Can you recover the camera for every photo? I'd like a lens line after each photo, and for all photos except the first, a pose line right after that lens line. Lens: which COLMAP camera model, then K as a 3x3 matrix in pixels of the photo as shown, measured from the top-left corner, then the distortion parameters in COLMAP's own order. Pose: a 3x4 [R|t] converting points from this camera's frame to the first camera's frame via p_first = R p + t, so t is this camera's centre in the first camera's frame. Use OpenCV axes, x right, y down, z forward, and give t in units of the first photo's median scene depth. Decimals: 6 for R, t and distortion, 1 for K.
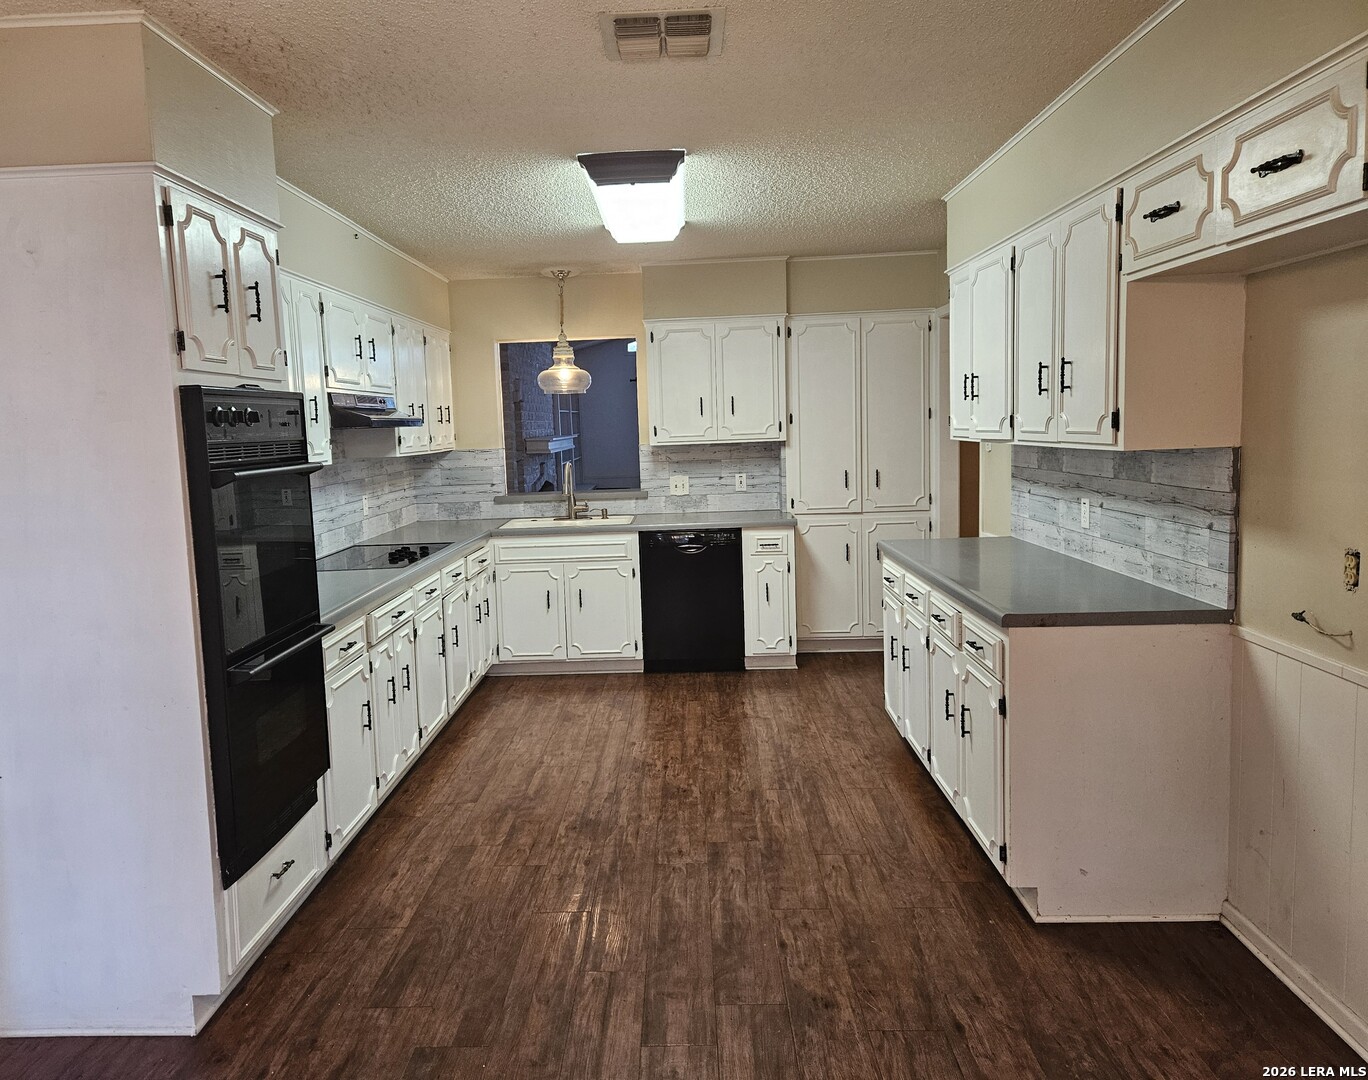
lens RADIAL K [[950.2, 0, 648.1], [0, 950.2, 523.7], [0, 0, 1]] dist [0.091881, -0.070547]
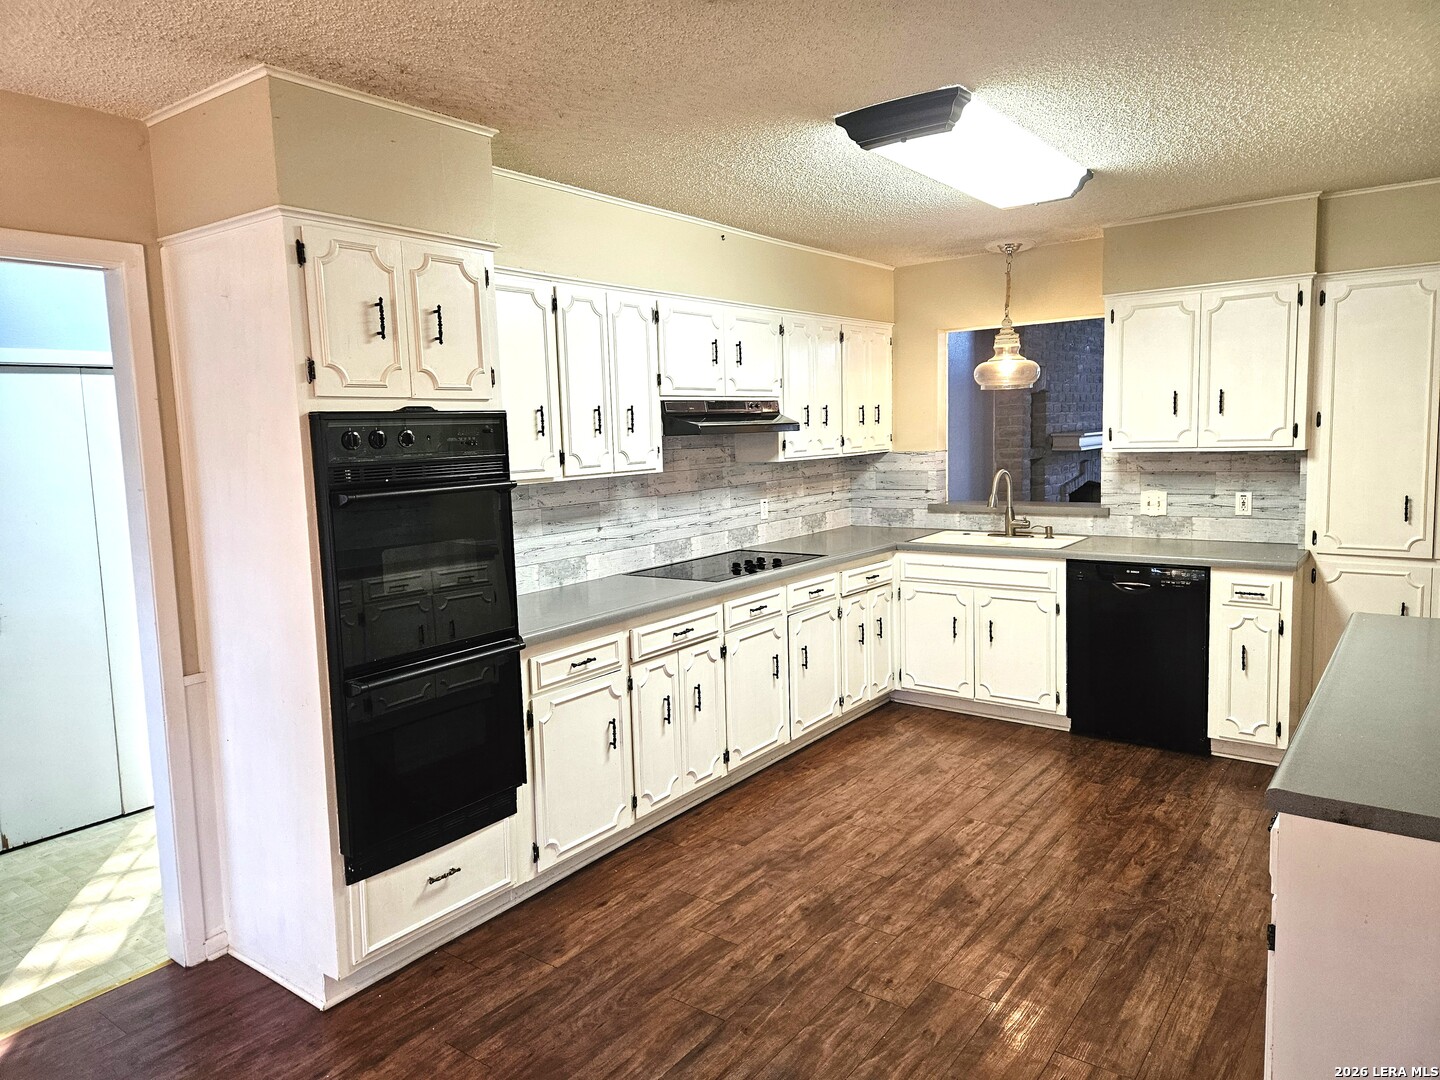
lens RADIAL K [[954.7, 0, 718.0], [0, 954.7, 525.6], [0, 0, 1]] dist [0.100300, -0.085125]
pose [[0.825995, 0.068986, -0.559441, 0.250797], [-0.057625, 0.997617, 0.037936, -0.042448], [0.560725, 0.000903, 0.828002, 0.184621]]
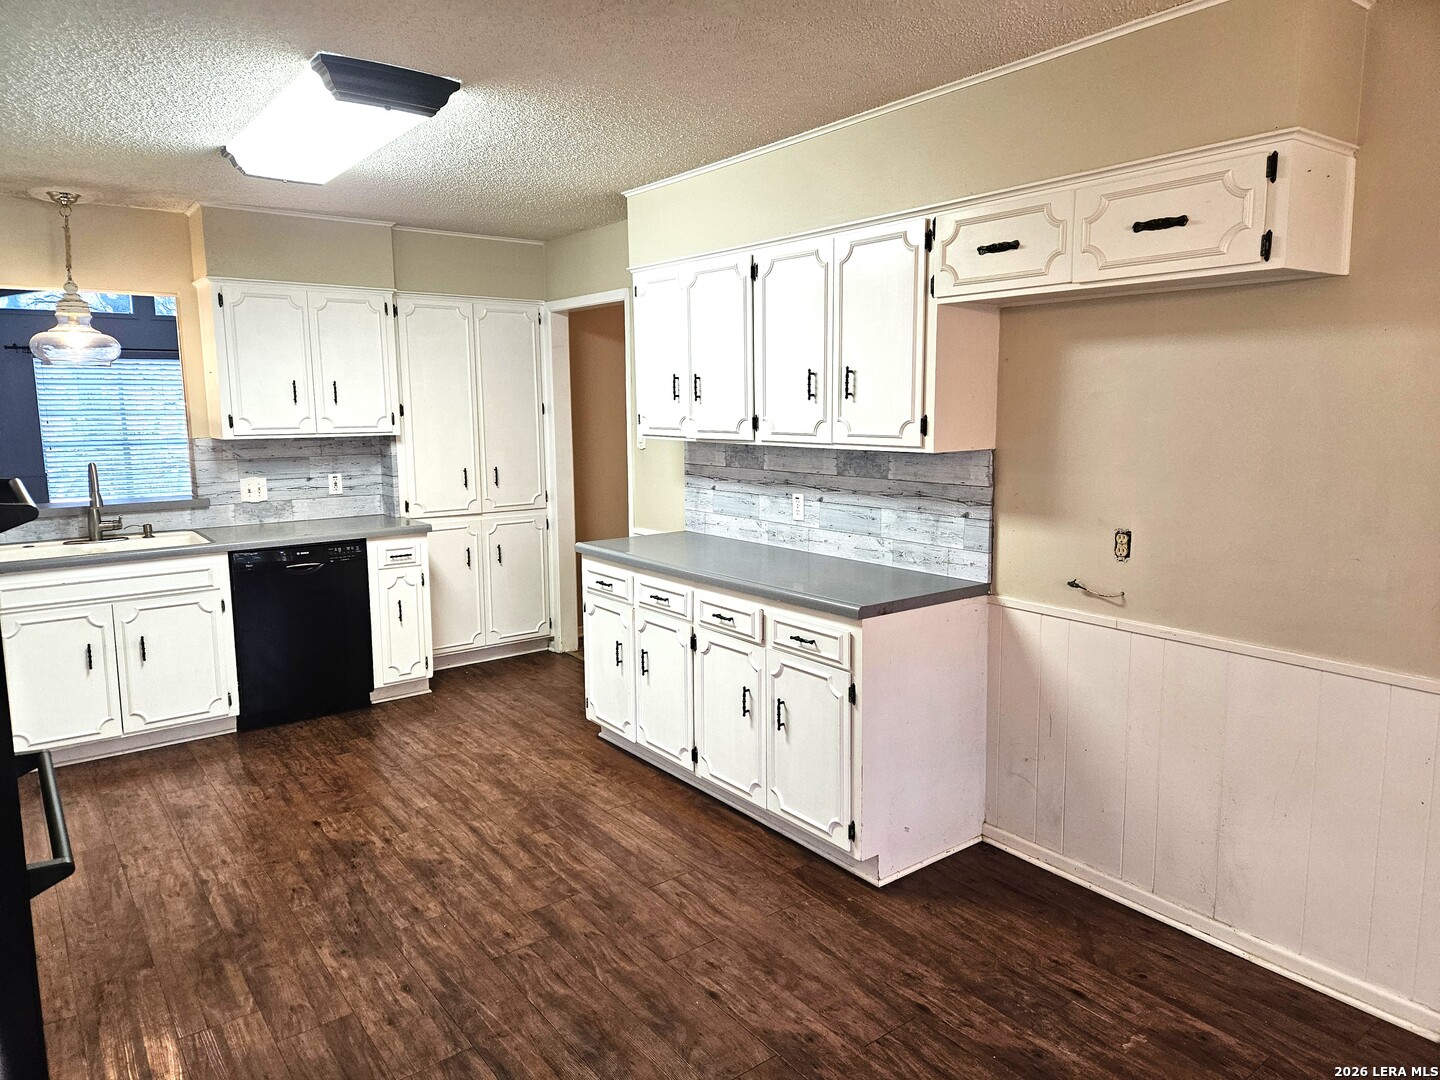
lens RADIAL K [[954.7, 0, 718.0], [0, 954.7, 525.6], [0, 0, 1]] dist [0.100300, -0.085125]
pose [[0.772064, -0.055007, 0.633159, -0.248968], [0.047870, 0.998451, 0.028371, -0.019980], [-0.633739, 0.008405, 0.773501, 0.168651]]
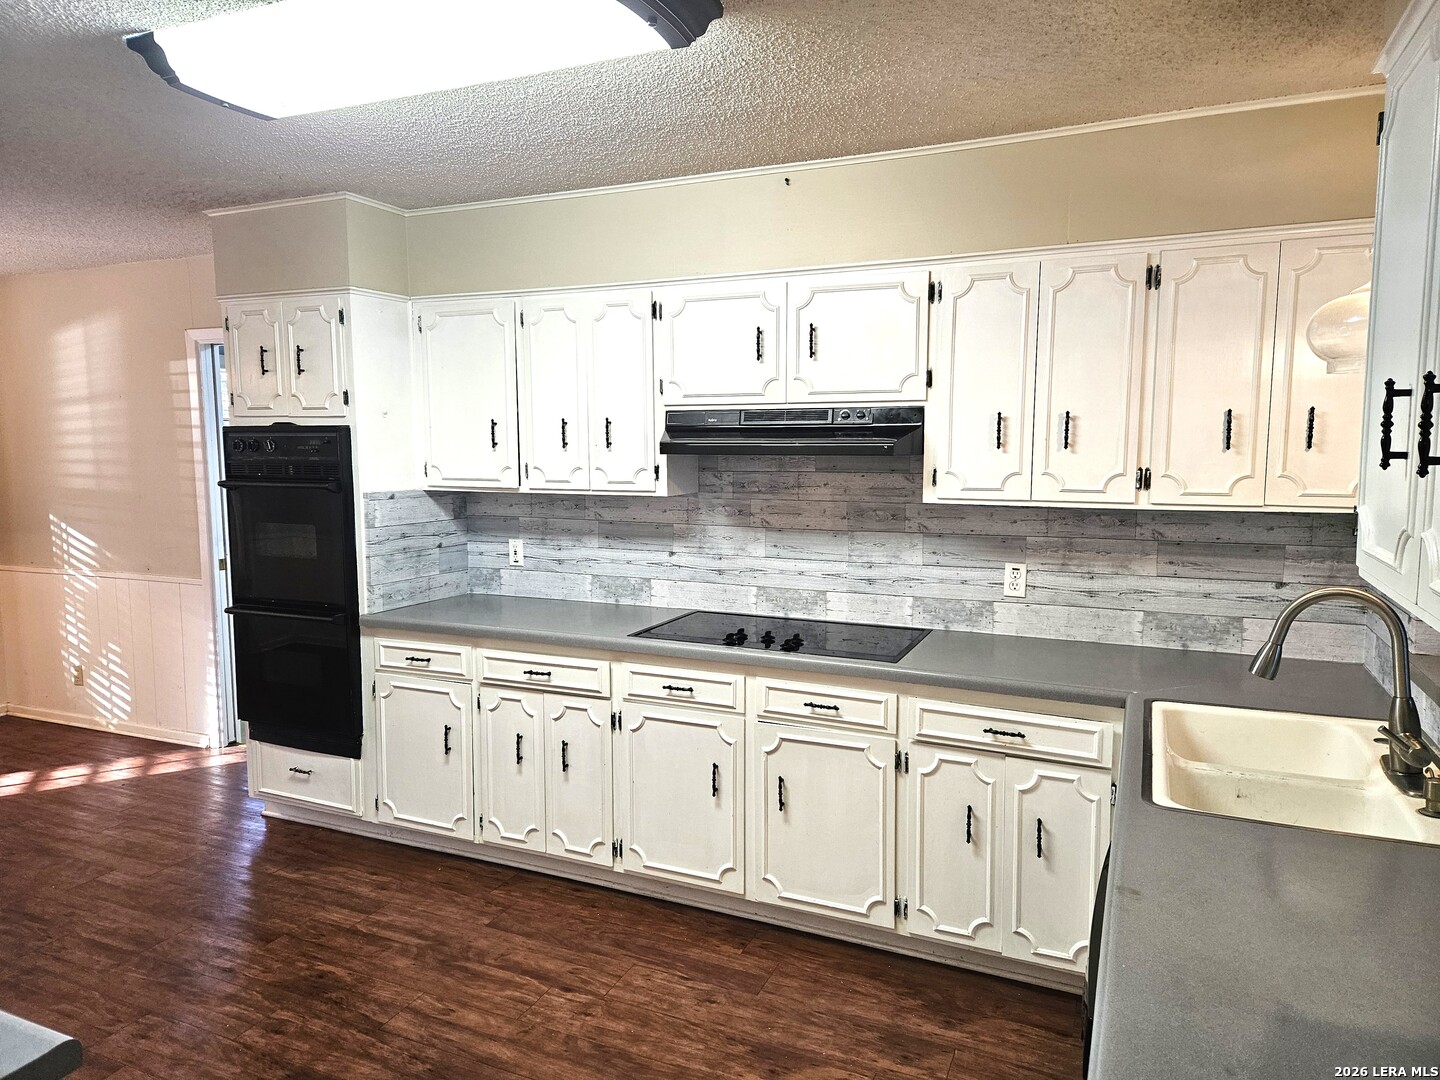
lens RADIAL K [[973.4, 0, 716.4], [0, 973.4, 536.2], [0, 0, 1]] dist [0.071730, -0.045297]
pose [[-0.376262, 0.136820, -0.916355, 0.390963], [-0.078736, 0.980737, 0.178762, -0.164085], [0.923162, 0.139412, -0.358242, 1.207756]]
